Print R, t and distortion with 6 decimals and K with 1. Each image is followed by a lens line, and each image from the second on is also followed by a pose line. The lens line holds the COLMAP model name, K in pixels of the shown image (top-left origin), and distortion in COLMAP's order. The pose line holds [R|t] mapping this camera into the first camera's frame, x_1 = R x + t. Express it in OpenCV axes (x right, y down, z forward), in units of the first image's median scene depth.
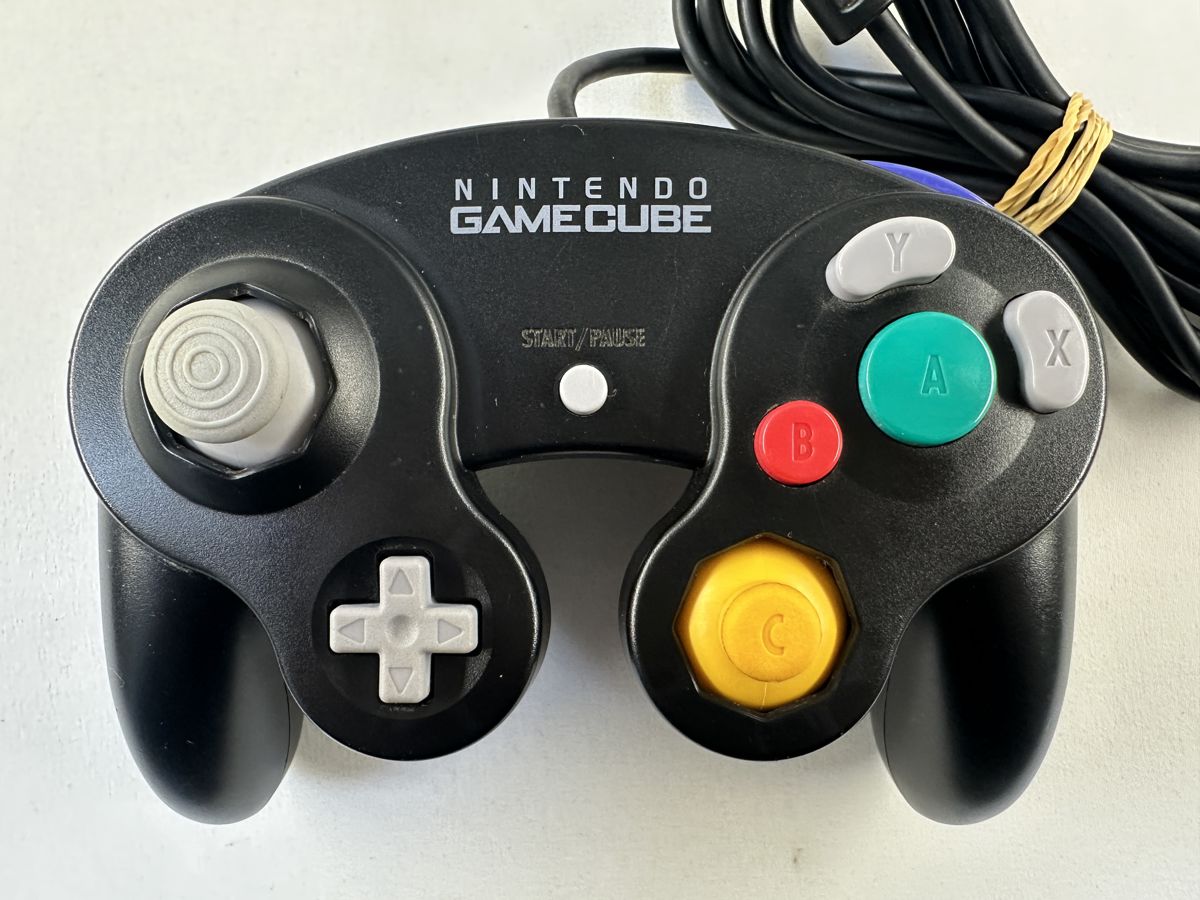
lens RADIAL K [[862.8, 0, 563.8], [0, 862.8, 479.6], [0, 0, 1]] dist [0.017823, -0.024701]
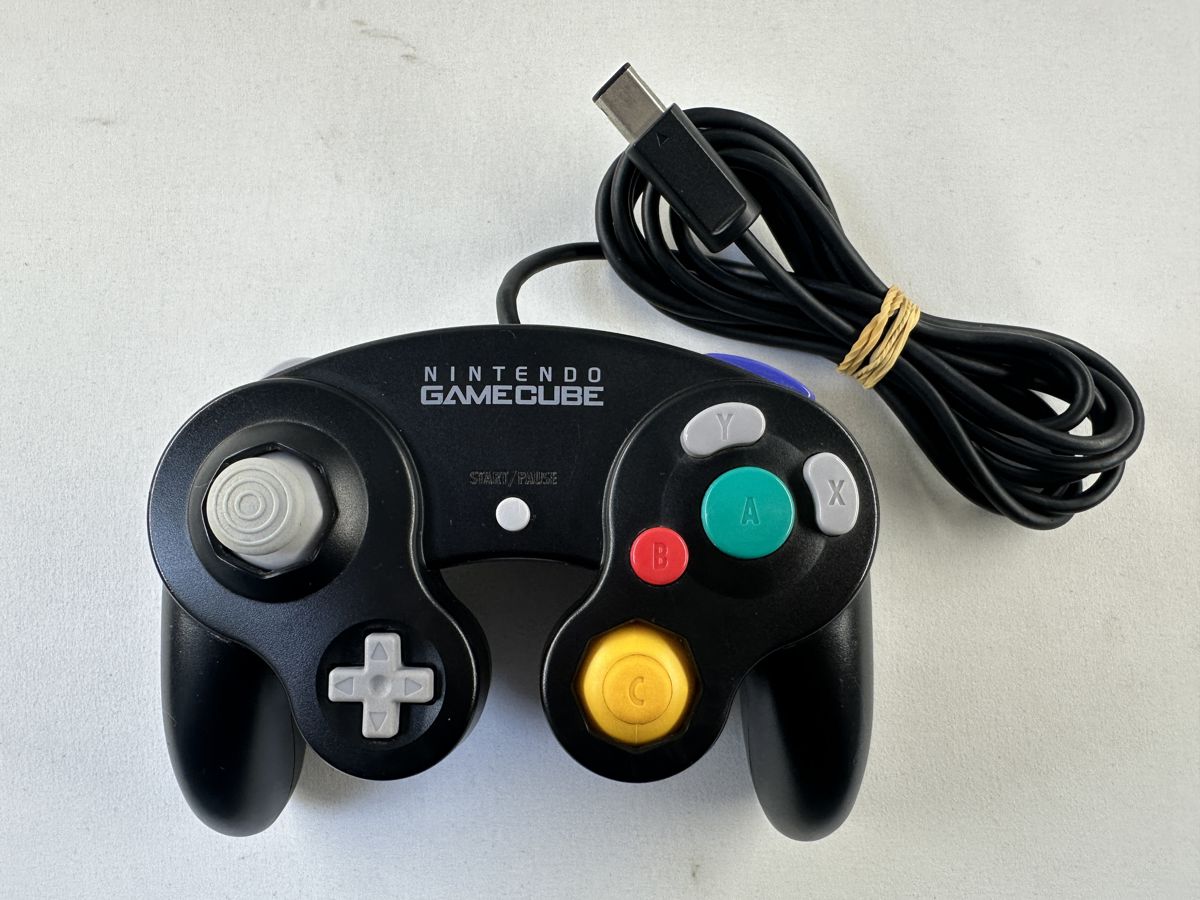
lens RADIAL K [[862.8, 0, 567.3], [0, 862.8, 479.8], [0, 0, 1]] dist [0.017823, -0.024701]
pose [[0.999930, 0.010083, 0.006231, 0.105391], [-0.009679, 0.998041, -0.061814, -0.076272], [-0.006842, 0.061750, 0.998068, -0.425996]]
